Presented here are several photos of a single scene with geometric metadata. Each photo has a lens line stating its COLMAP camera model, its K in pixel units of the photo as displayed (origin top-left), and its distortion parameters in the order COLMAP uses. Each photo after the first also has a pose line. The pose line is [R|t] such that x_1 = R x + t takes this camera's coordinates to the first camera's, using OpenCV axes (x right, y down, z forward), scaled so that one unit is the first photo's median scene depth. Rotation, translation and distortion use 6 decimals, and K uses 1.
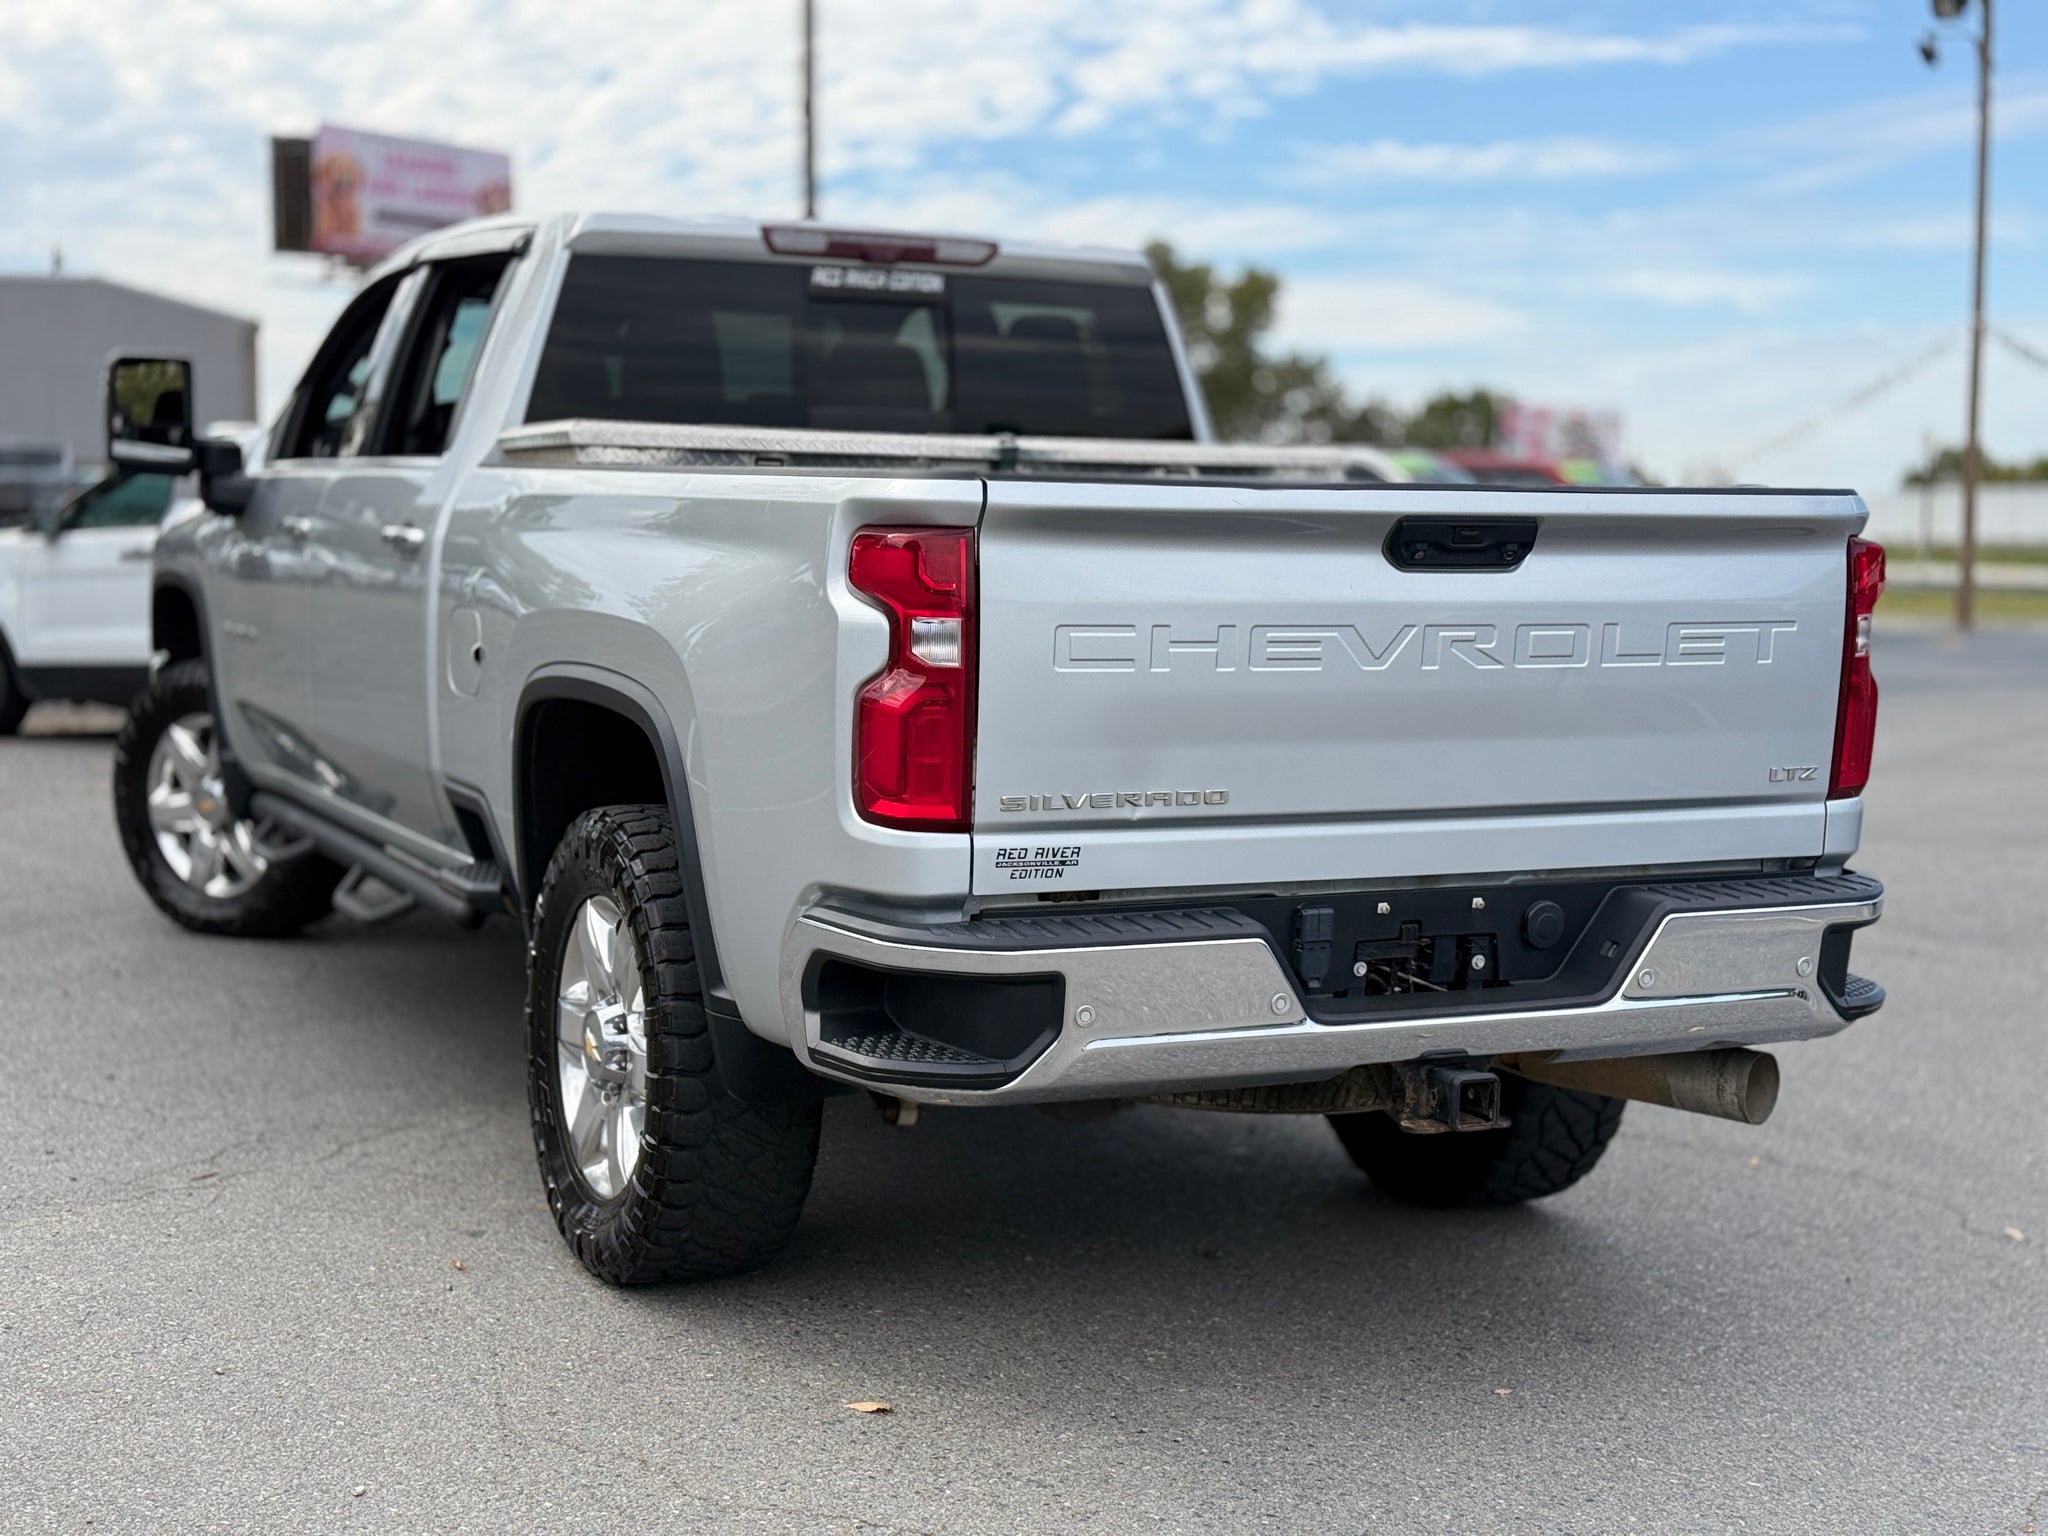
lens RADIAL K [[2877.5, 0, 1024.0], [0, 2877.5, 768.0], [0, 0, 1]] dist [0.152928, 0.017775]
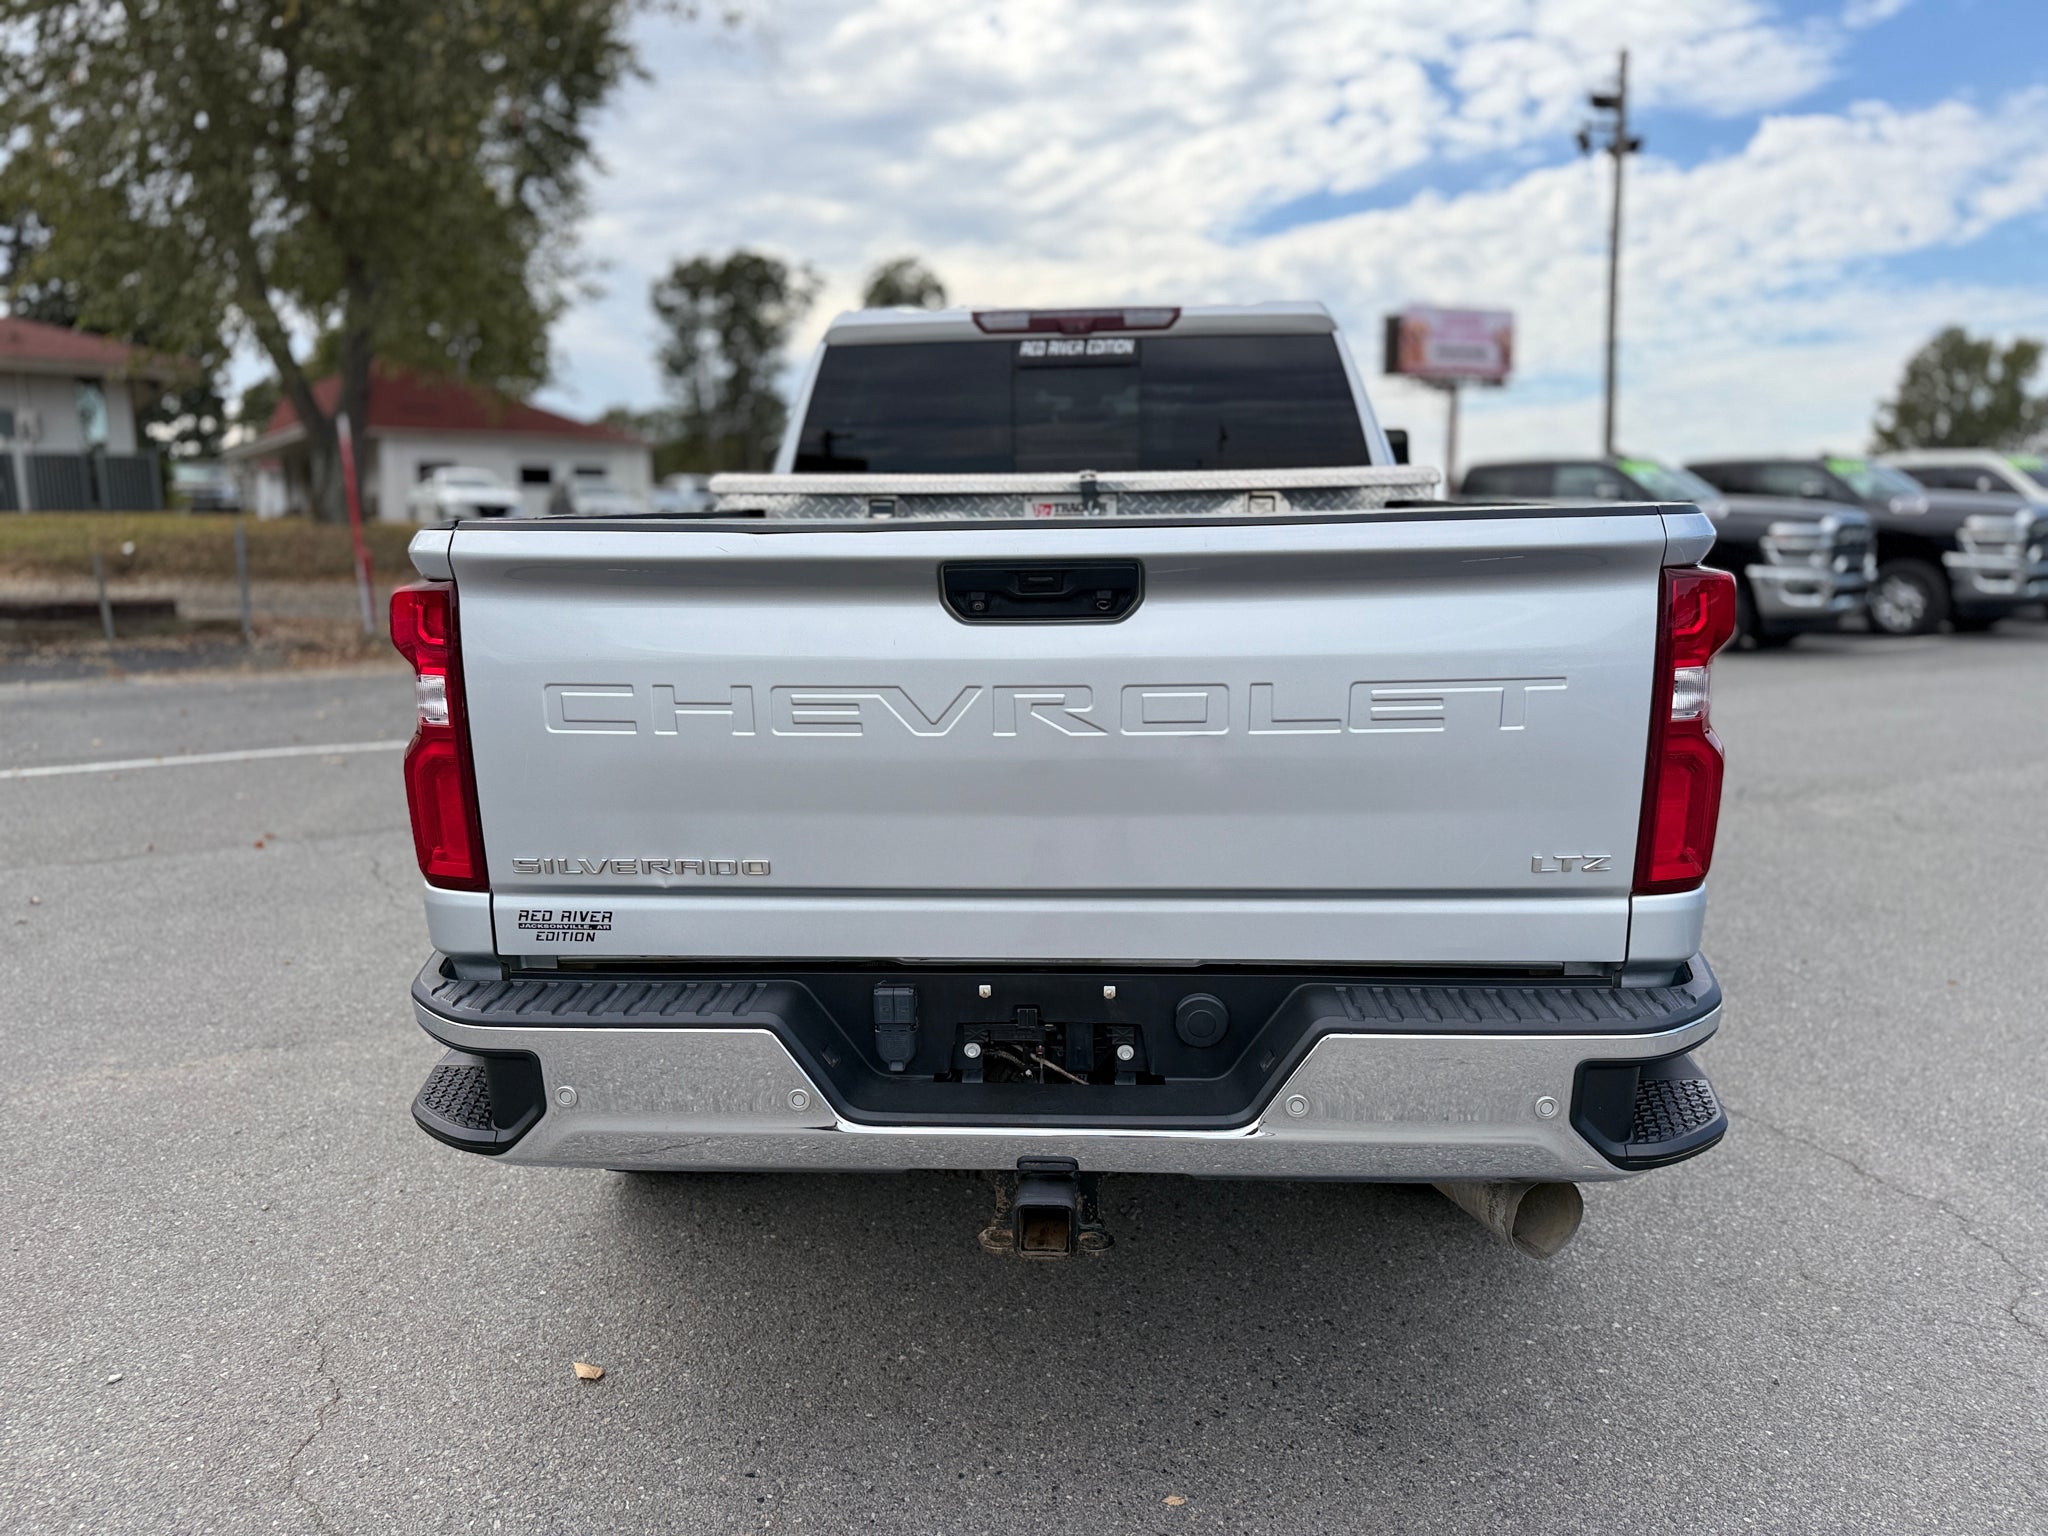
lens RADIAL K [[1429.3, 0, 1024.0], [0, 1429.3, 768.0], [0, 0, 1]] dist [0.142499, -0.204724]
pose [[0.869622, 0.059637, -0.490104, 0.346517], [-0.016716, 0.995665, 0.091495, -0.062068], [0.493436, -0.071373, 0.866849, 0.606365]]
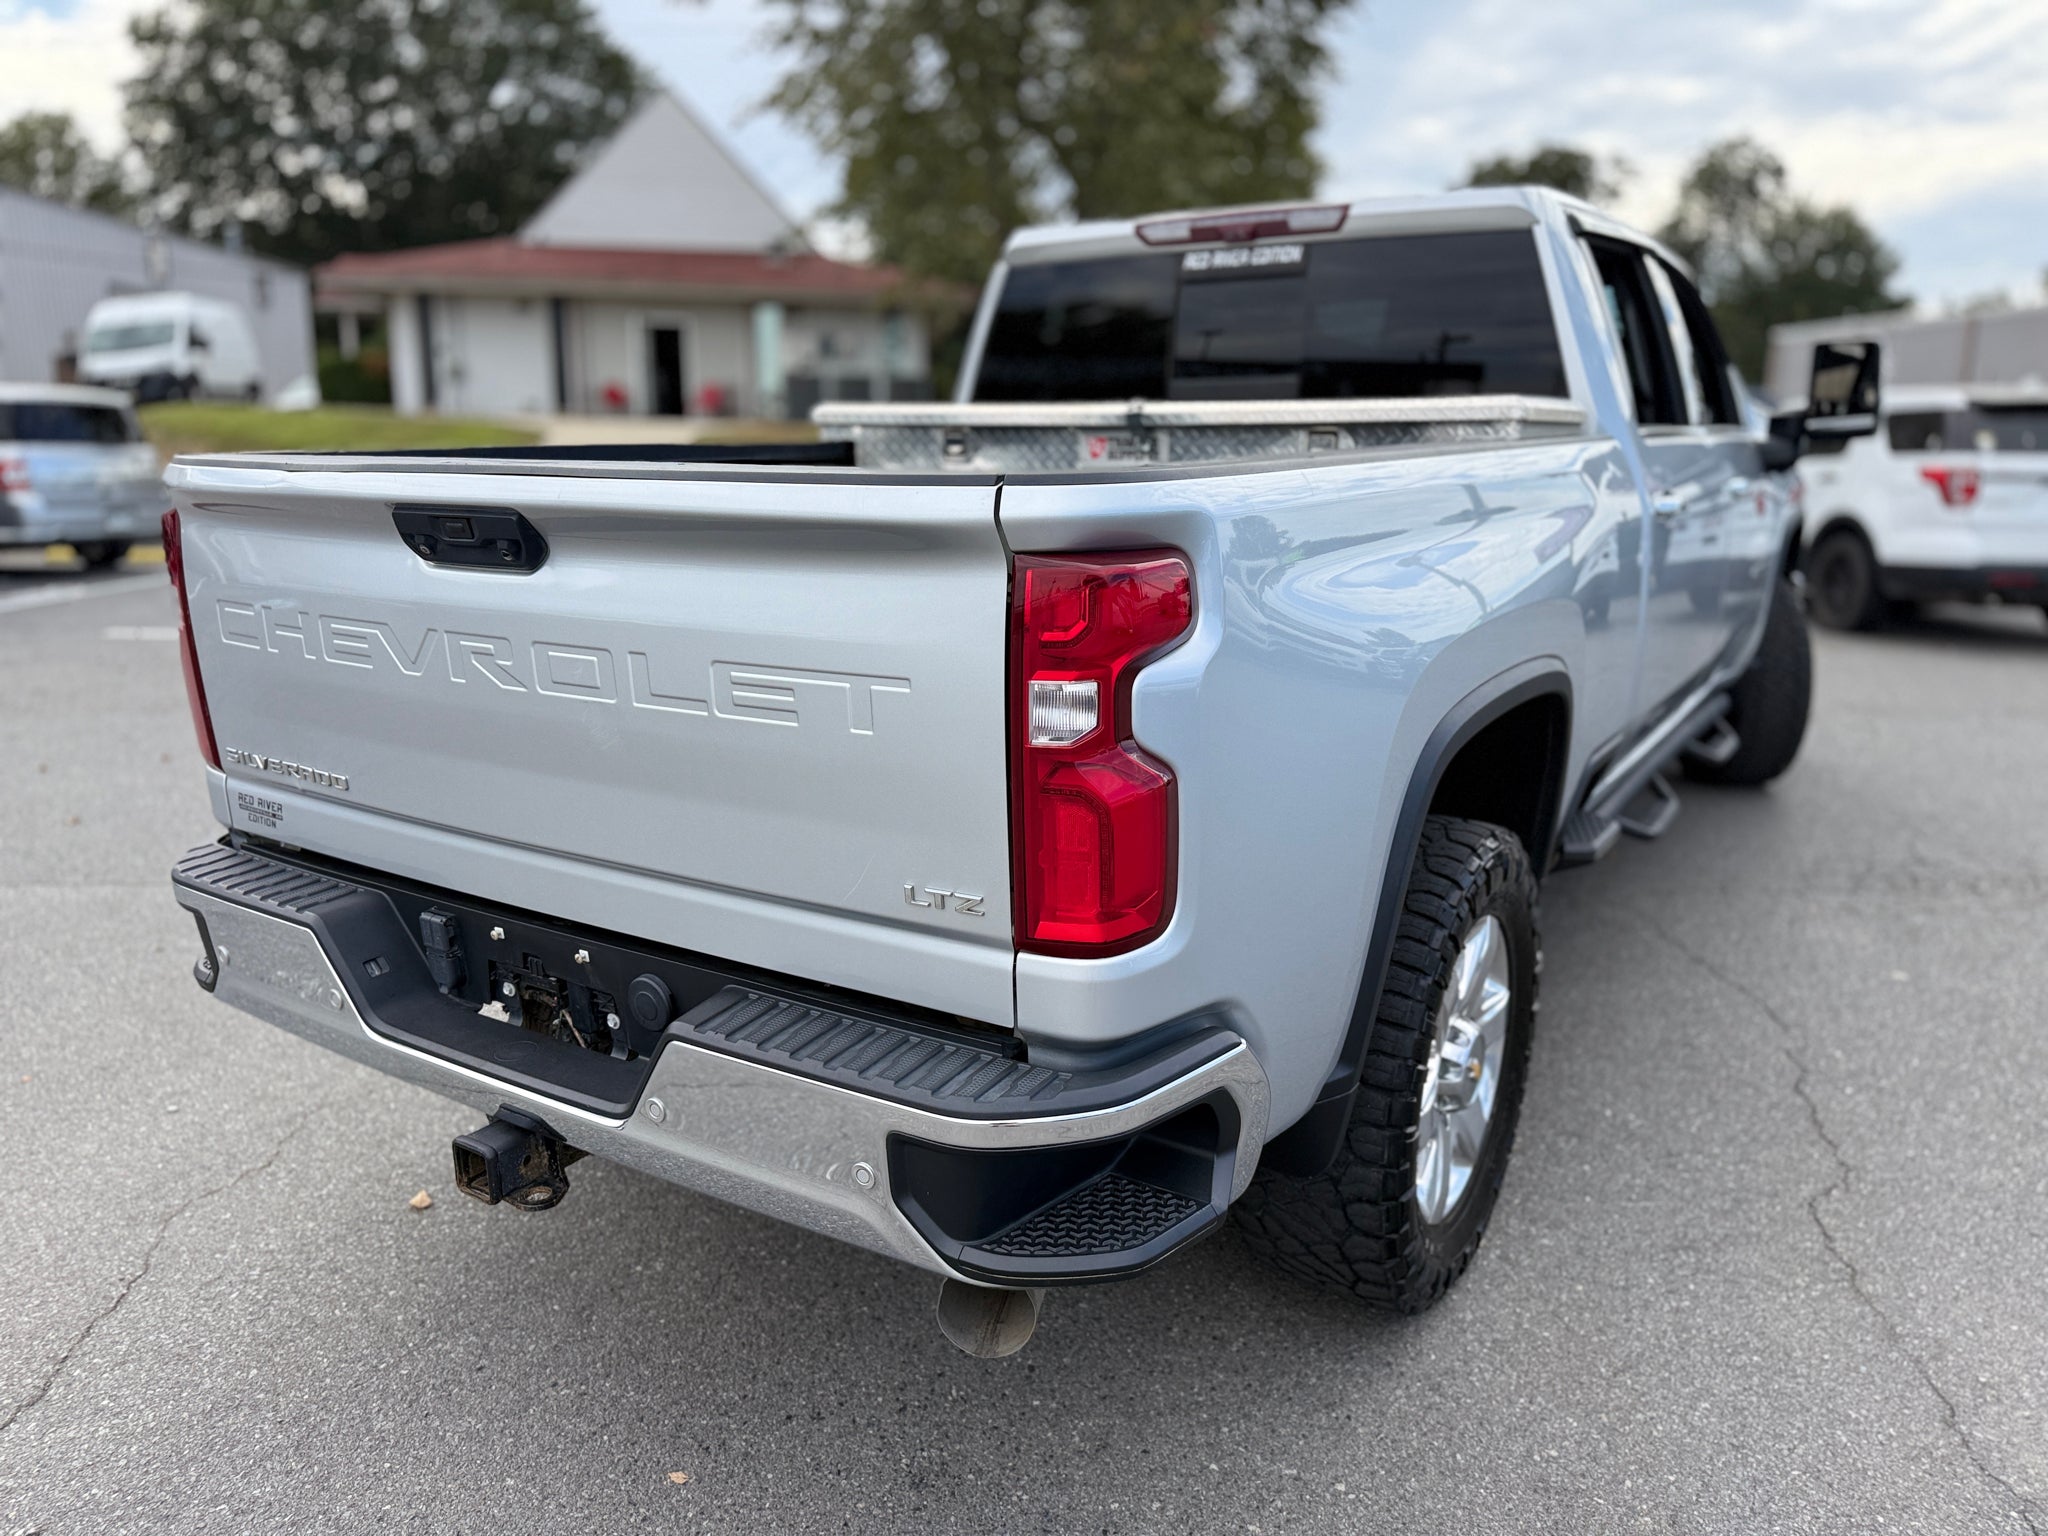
lens RADIAL K [[1461.4, 0, 1025.9], [0, 1461.4, 780.2], [0, 0, 1]] dist [0.035729, -0.053012]
pose [[0.510045, 0.184110, -0.840213, 0.583352], [-0.067418, 0.982376, 0.174335, -0.090466], [0.857501, -0.032273, 0.513469, 0.888184]]
